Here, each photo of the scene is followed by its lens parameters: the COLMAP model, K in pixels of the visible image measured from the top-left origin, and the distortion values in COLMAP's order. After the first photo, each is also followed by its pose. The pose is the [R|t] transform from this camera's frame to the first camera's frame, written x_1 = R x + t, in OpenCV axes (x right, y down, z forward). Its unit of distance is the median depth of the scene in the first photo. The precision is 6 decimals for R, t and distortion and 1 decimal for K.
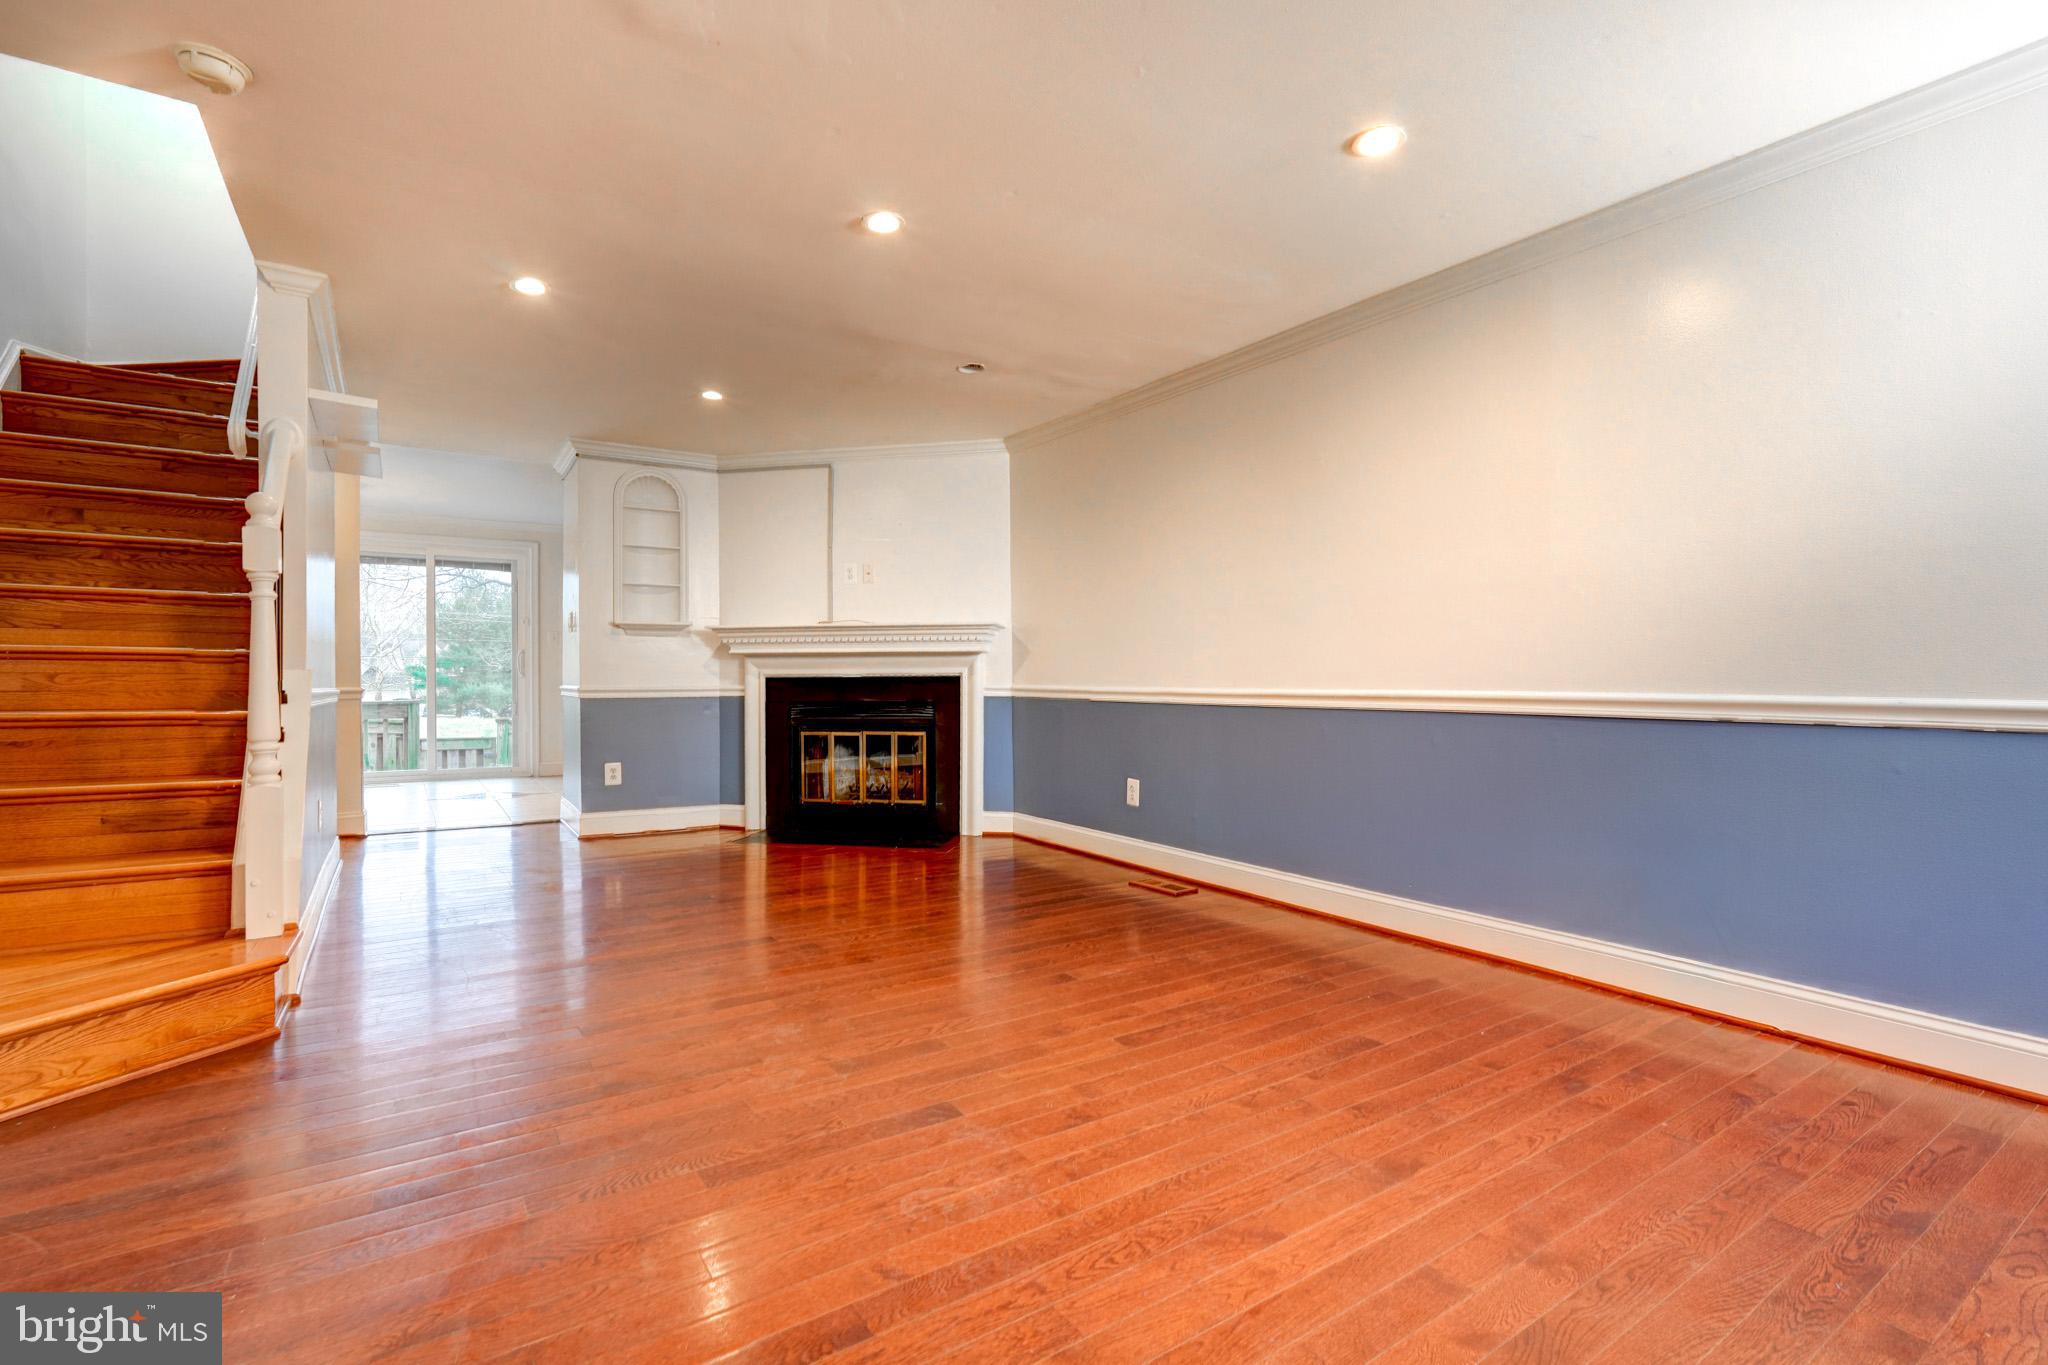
lens RADIAL K [[941.9, 0, 1018.9], [0, 941.9, 685.7], [0, 0, 1]] dist [-0.013556, 0.007669]
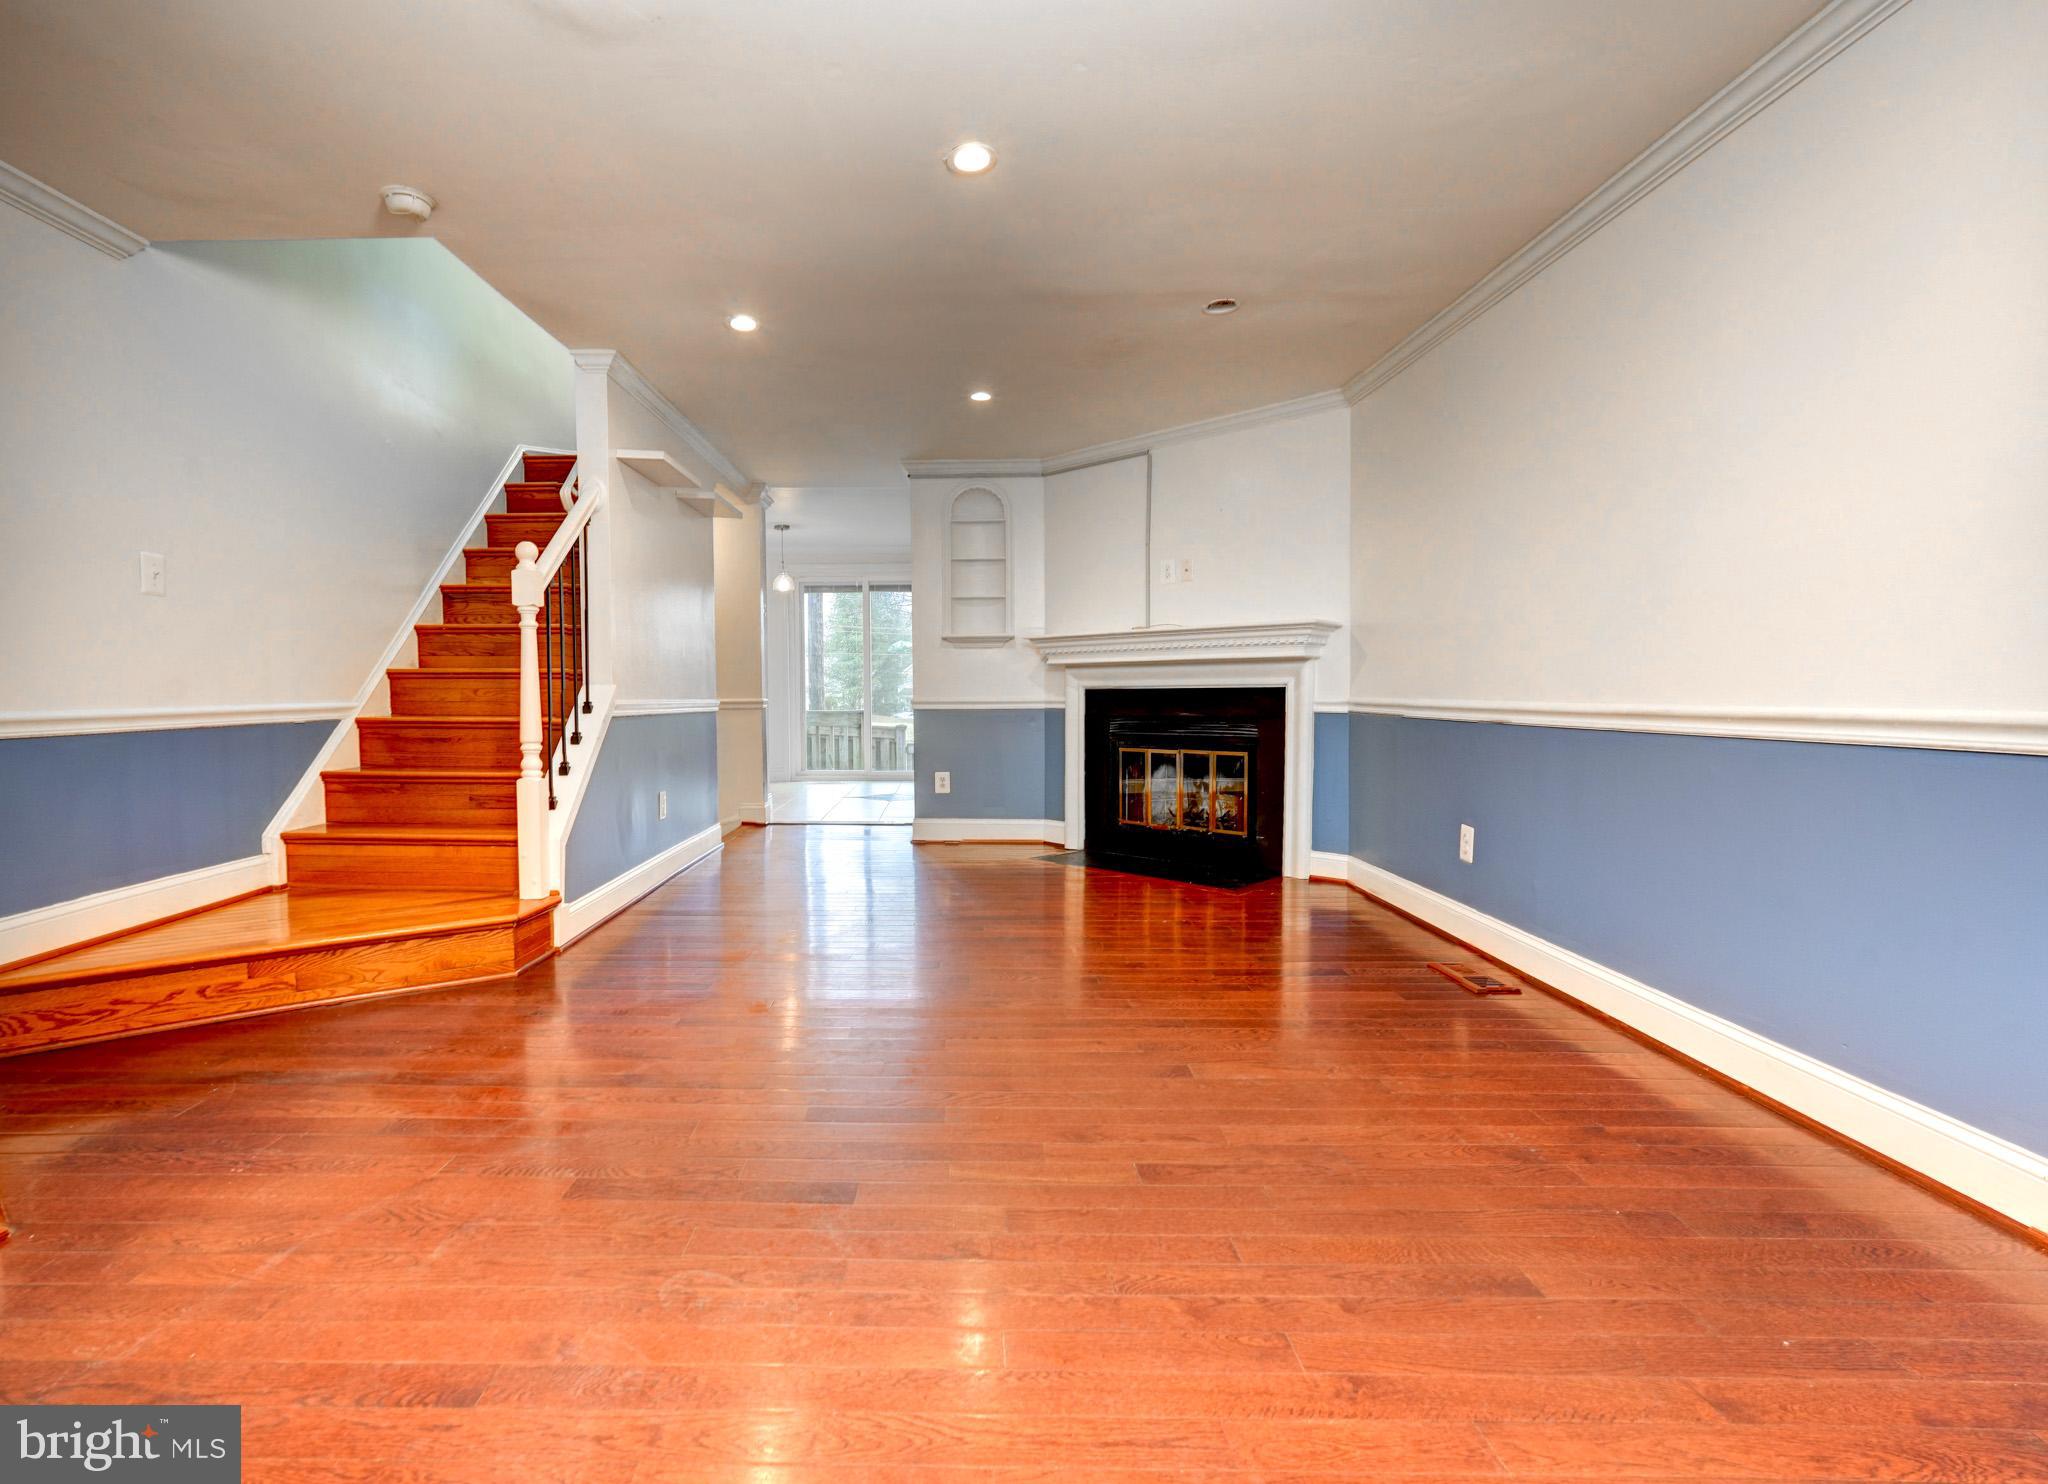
lens RADIAL K [[970.8, 0, 938.5], [0, 970.8, 741.9], [0, 0, 1]] dist [-0.009018, 0.004267]
pose [[0.819835, 0.027373, -0.571945, 0.178778], [-0.000946, 0.998920, 0.046451, -0.001008], [0.572598, -0.037541, 0.818976, 0.121740]]
